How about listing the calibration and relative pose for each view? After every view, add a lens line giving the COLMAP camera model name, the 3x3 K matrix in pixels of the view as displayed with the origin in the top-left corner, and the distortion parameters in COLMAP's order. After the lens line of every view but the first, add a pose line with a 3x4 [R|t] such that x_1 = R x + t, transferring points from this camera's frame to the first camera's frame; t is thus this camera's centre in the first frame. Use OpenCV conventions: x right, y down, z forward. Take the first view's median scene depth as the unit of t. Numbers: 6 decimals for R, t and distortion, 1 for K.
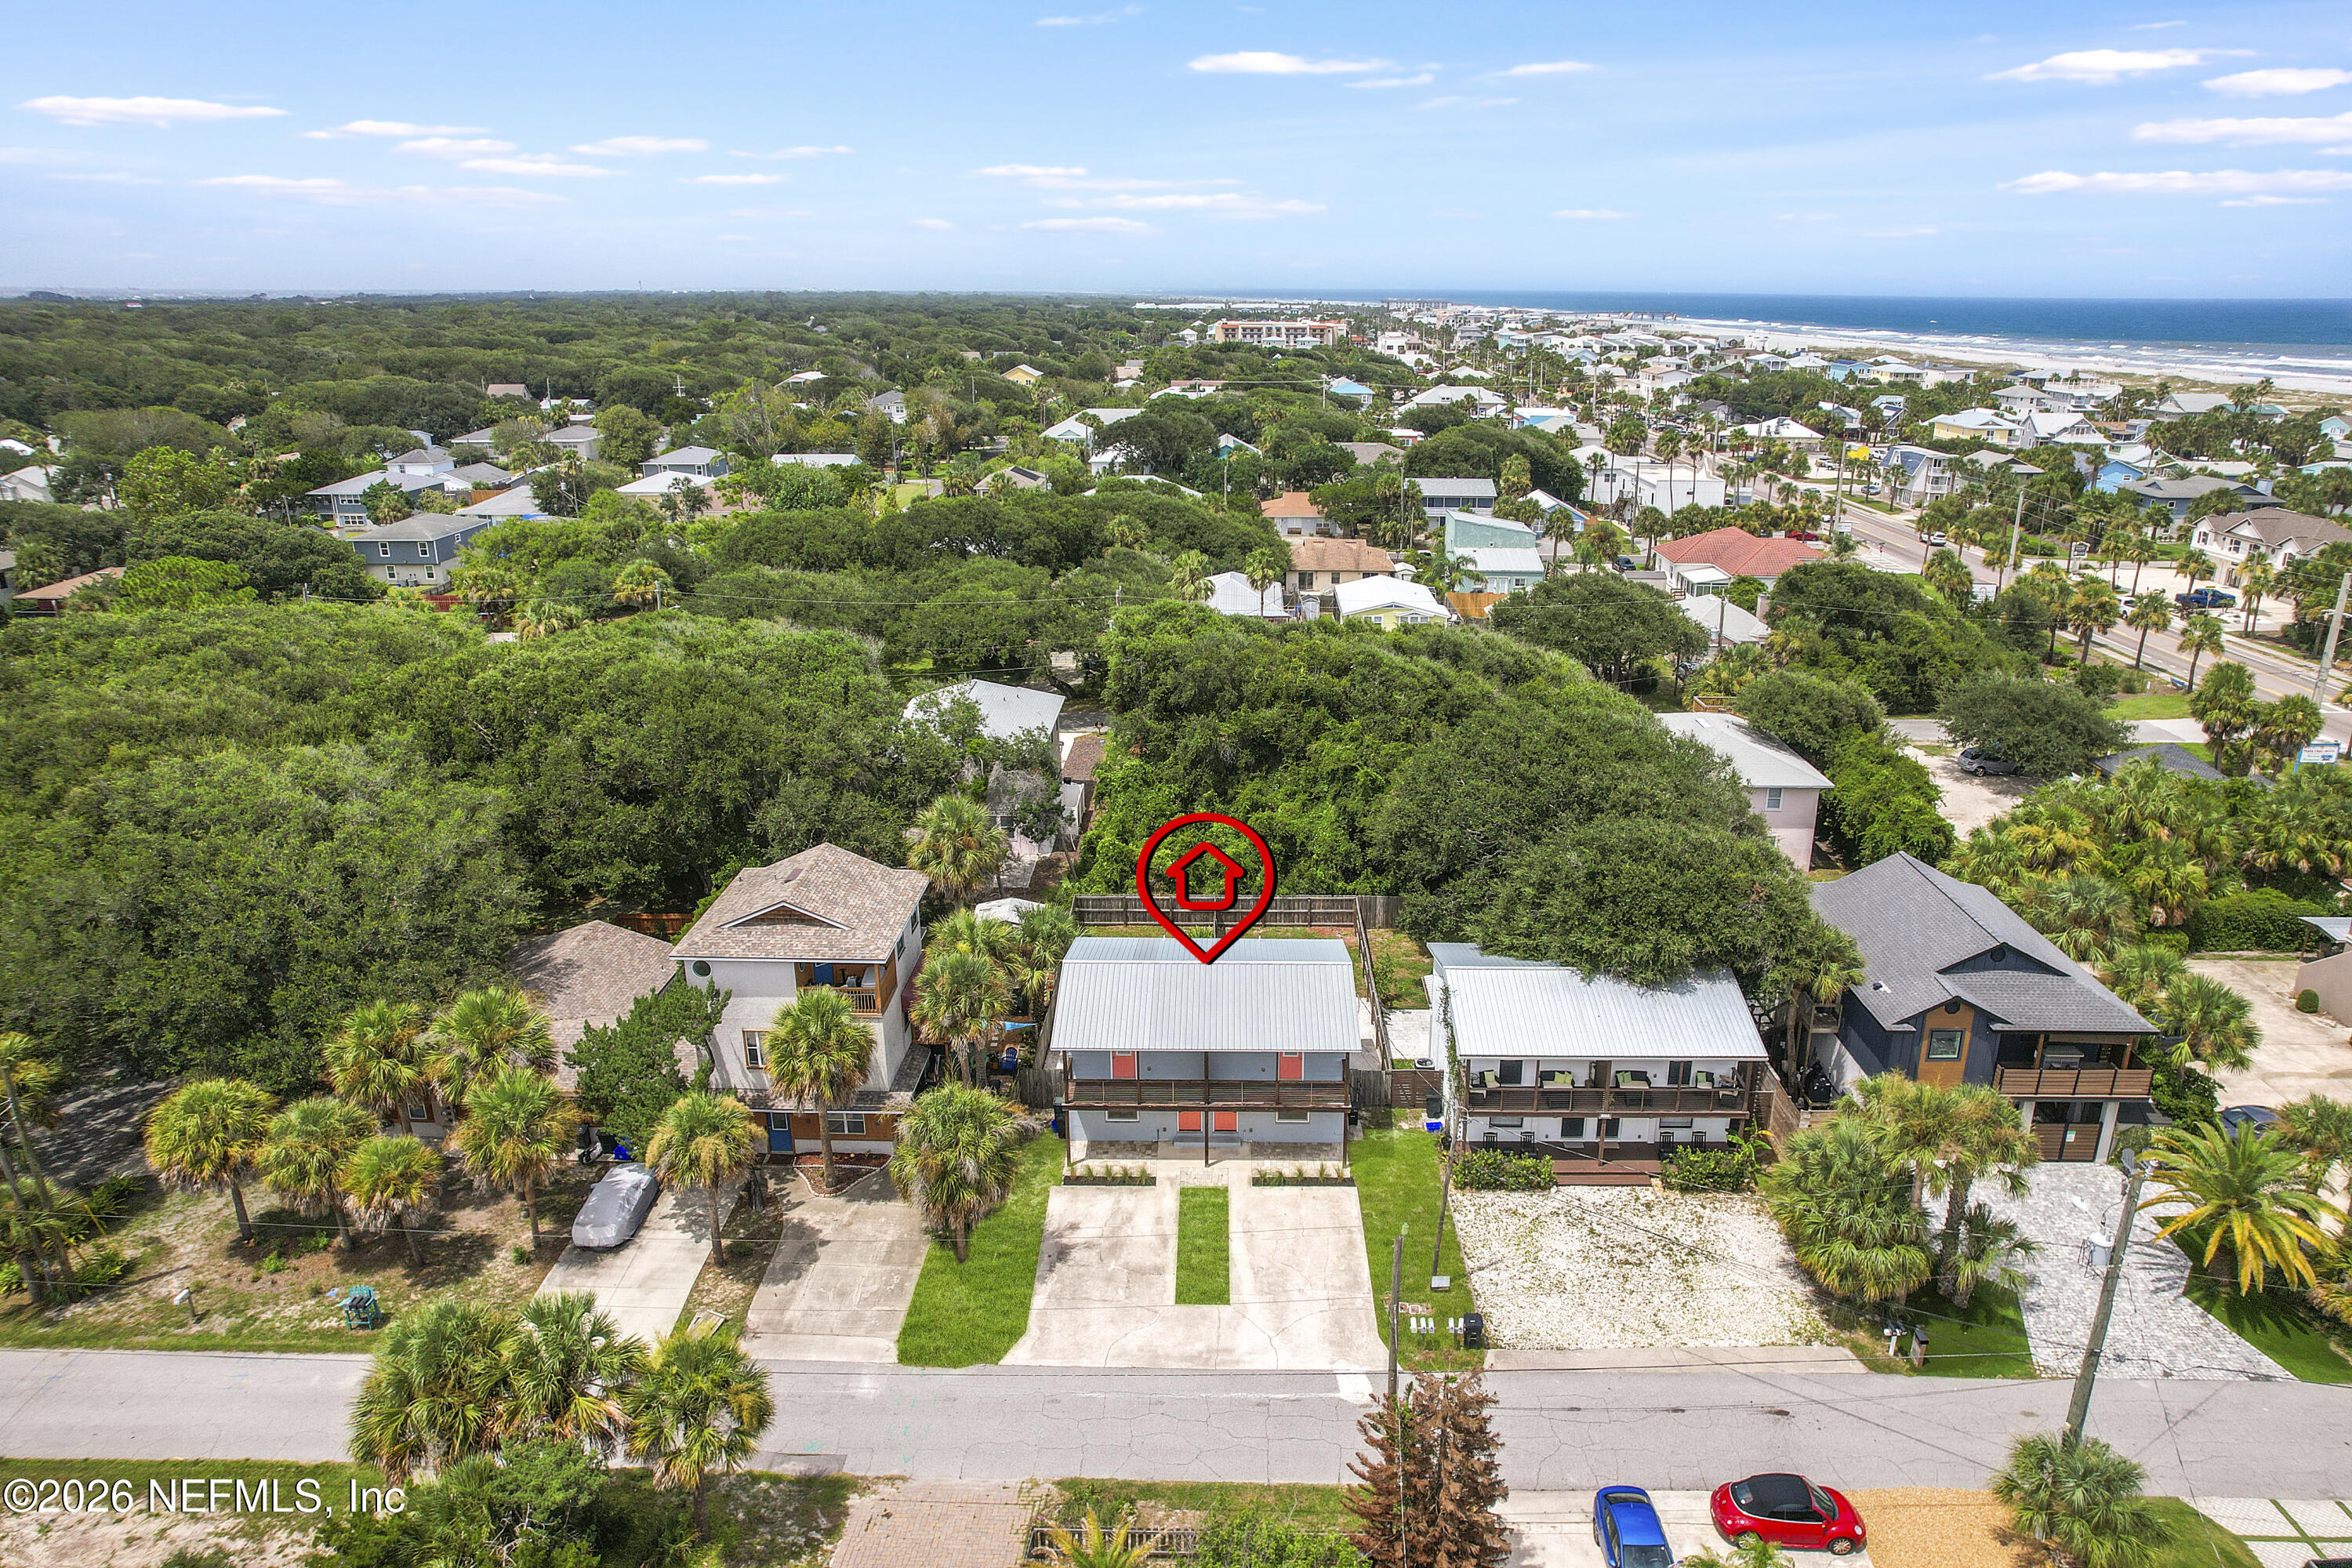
lens RADIAL K [[1478.7, 0, 1177.2], [0, 1478.7, 770.0], [0, 0, 1]] dist [-0.047791, 0.028783]
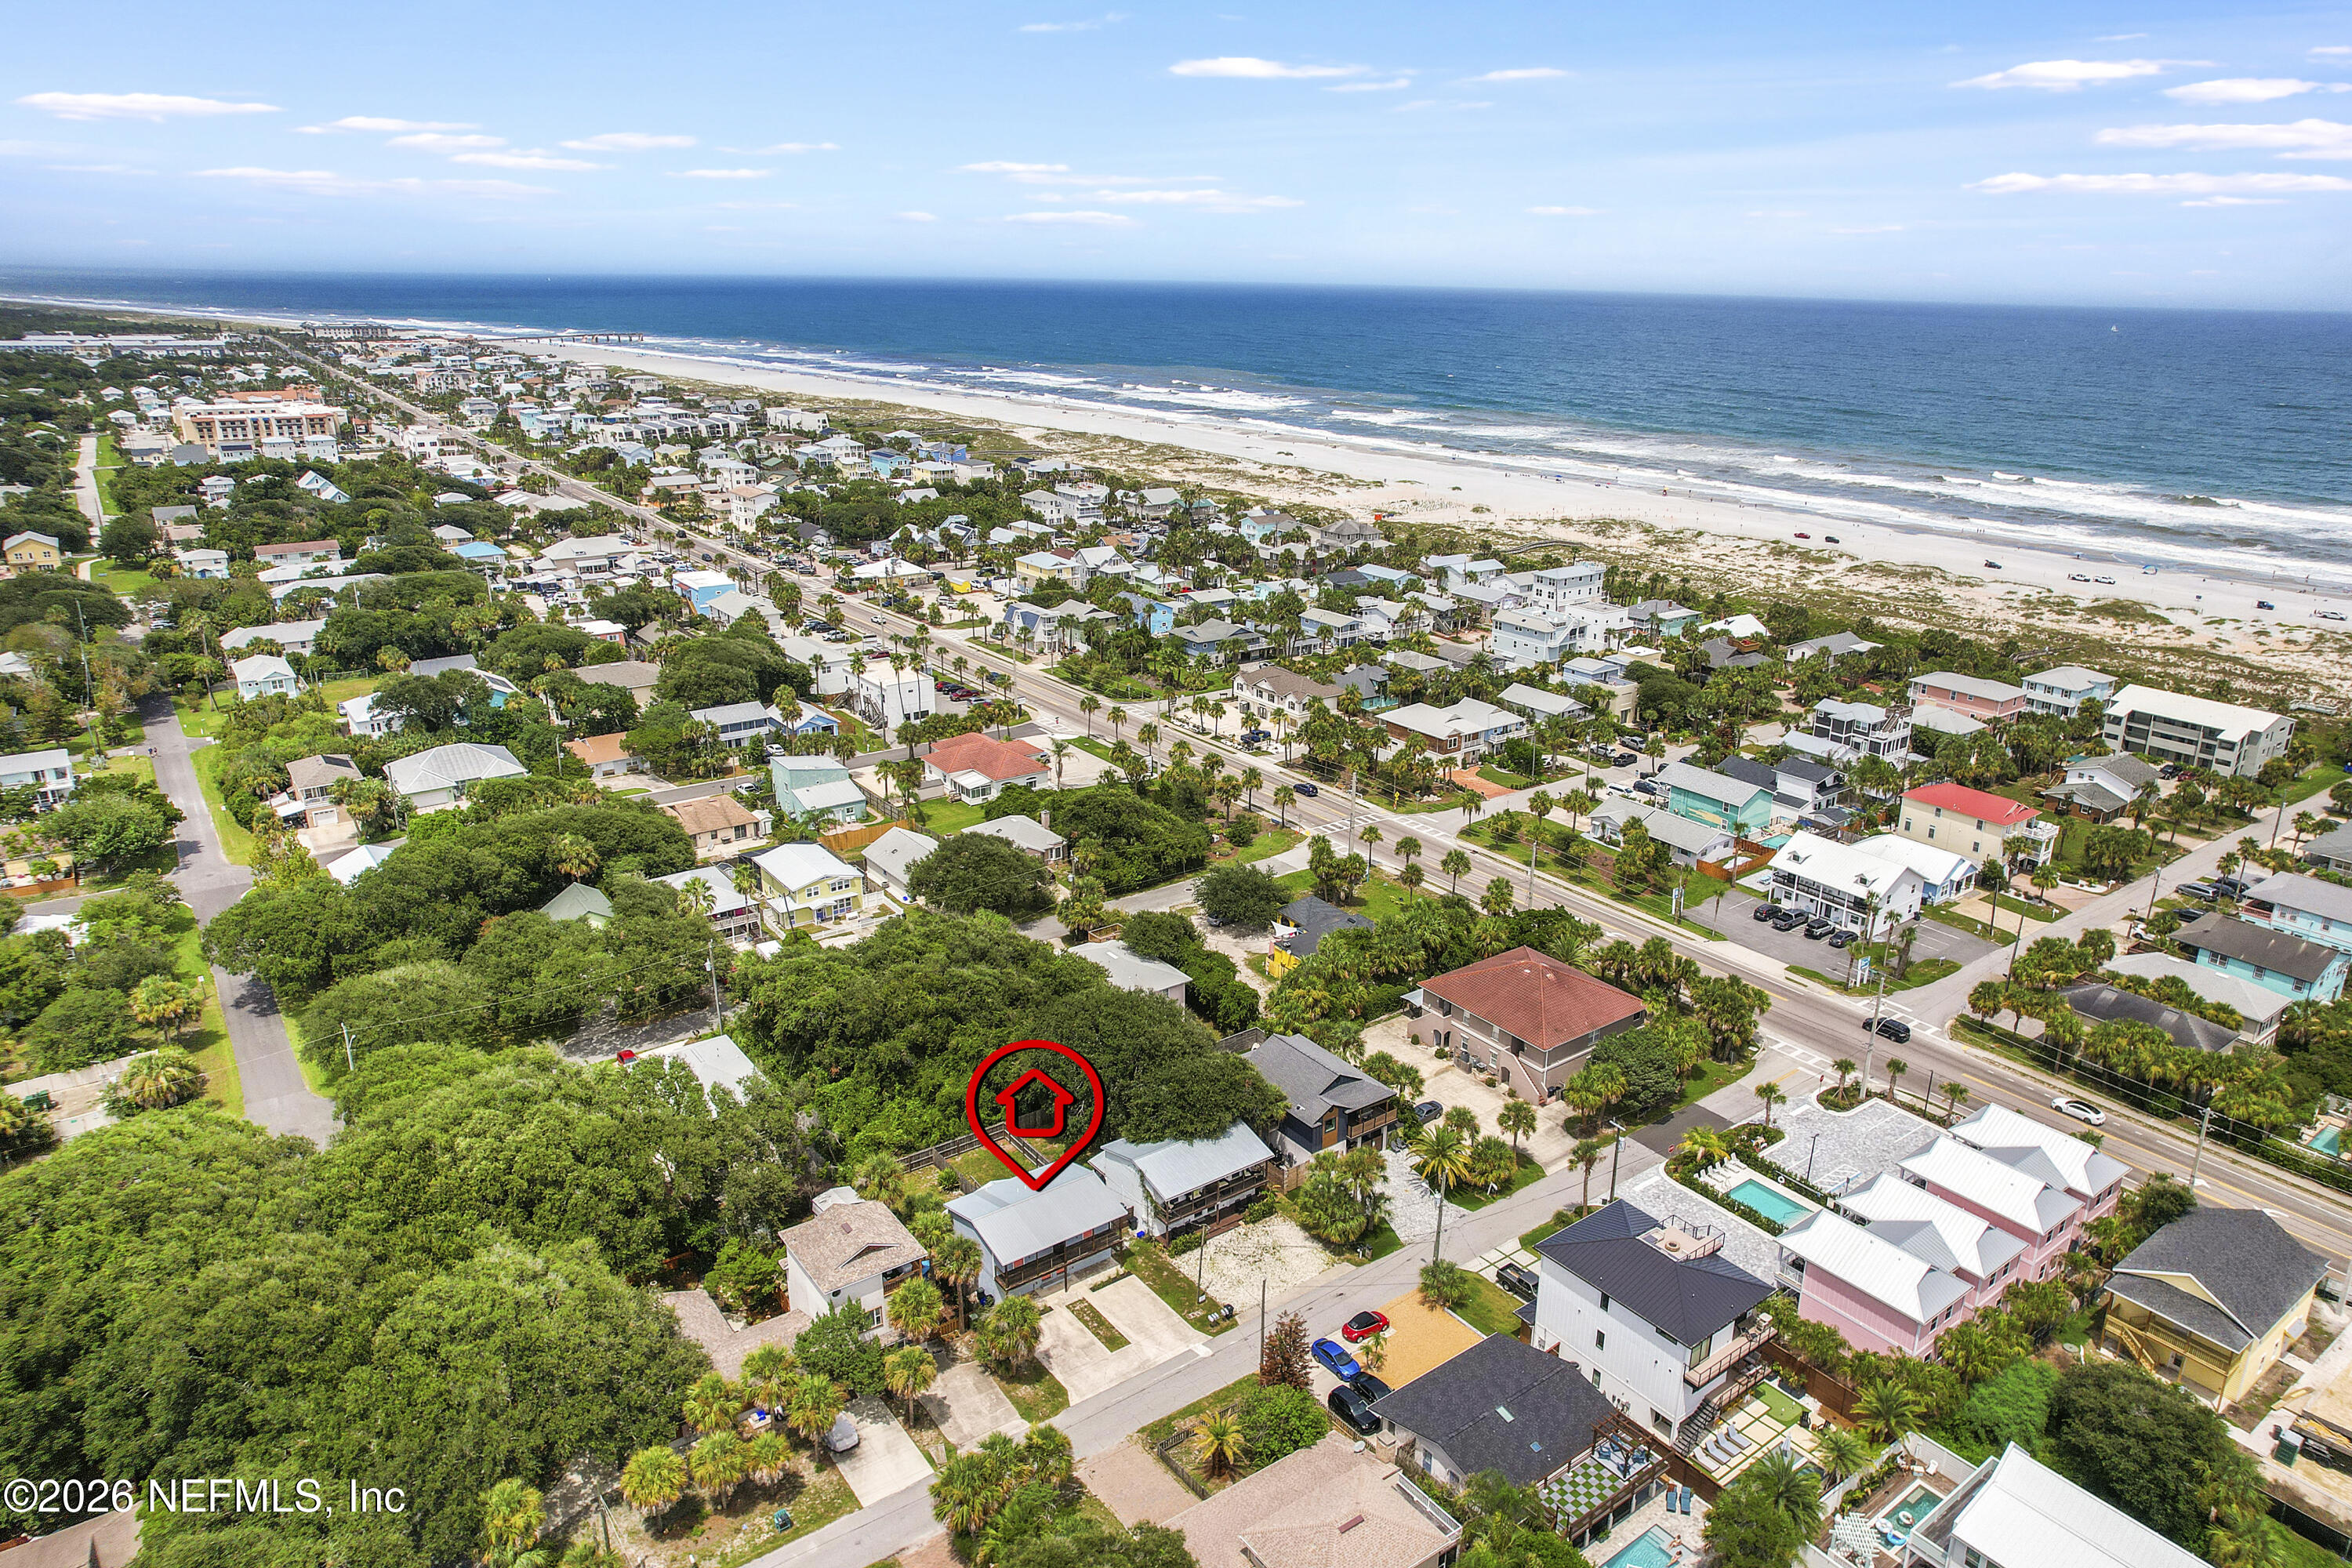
lens RADIAL K [[1478.7, 0, 1188.1], [0, 1478.7, 784.6], [0, 0, 1]] dist [-0.047791, 0.028783]
pose [[0.793120, -0.182556, 0.581062, -0.915637], [0.185108, 0.981145, 0.055590, -0.512388], [-0.580254, 0.063470, 0.811959, -0.815613]]
